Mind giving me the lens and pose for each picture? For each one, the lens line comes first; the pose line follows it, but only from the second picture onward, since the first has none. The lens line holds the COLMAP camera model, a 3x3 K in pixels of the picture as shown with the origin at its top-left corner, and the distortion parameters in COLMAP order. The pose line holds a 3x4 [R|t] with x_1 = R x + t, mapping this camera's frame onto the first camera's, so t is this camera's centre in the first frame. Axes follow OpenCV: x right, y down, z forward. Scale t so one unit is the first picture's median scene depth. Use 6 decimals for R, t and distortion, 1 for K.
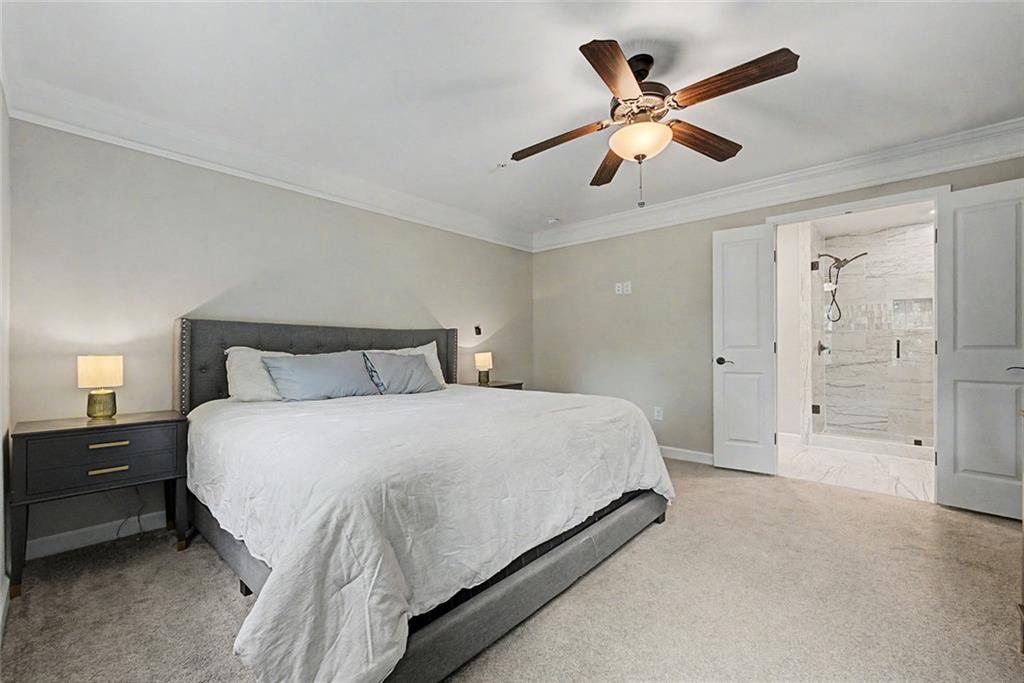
lens RADIAL K [[415.6, 0, 530.6], [0, 415.6, 347.0], [0, 0, 1]] dist [0.000788, 0.000248]
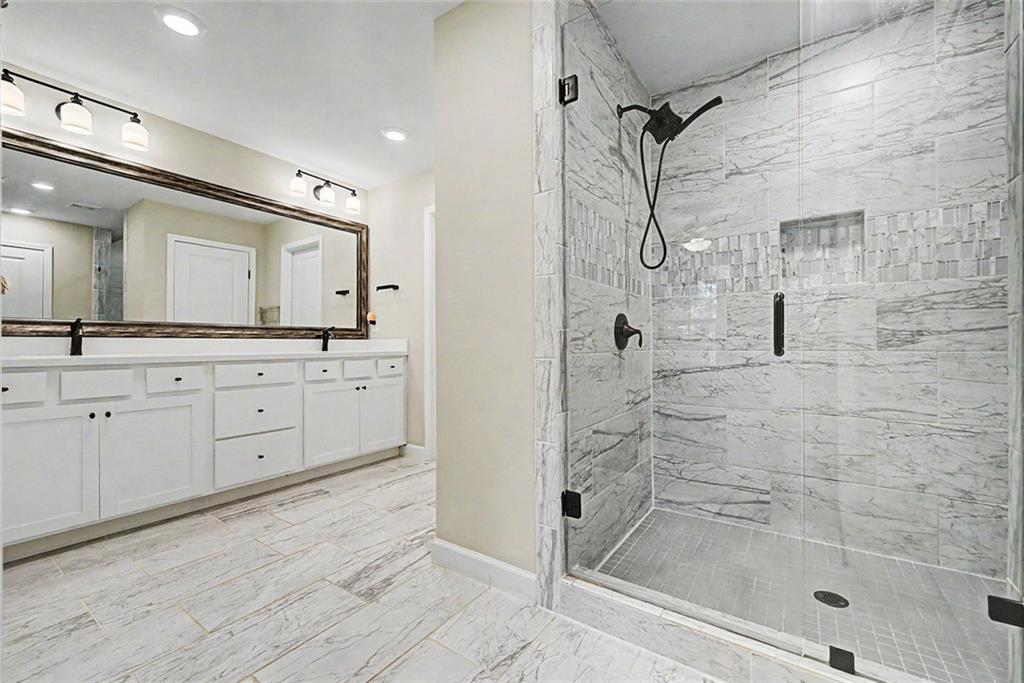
lens RADIAL K [[415.6, 0, 519.5], [0, 415.6, 342.3], [0, 0, 1]] dist [0.000788, 0.000248]
pose [[0.991722, 0.007209, 0.128204, 0.555405], [-0.005929, 0.999929, -0.010368, 0.018551], [-0.128269, 0.009522, 0.991694, 0.615941]]
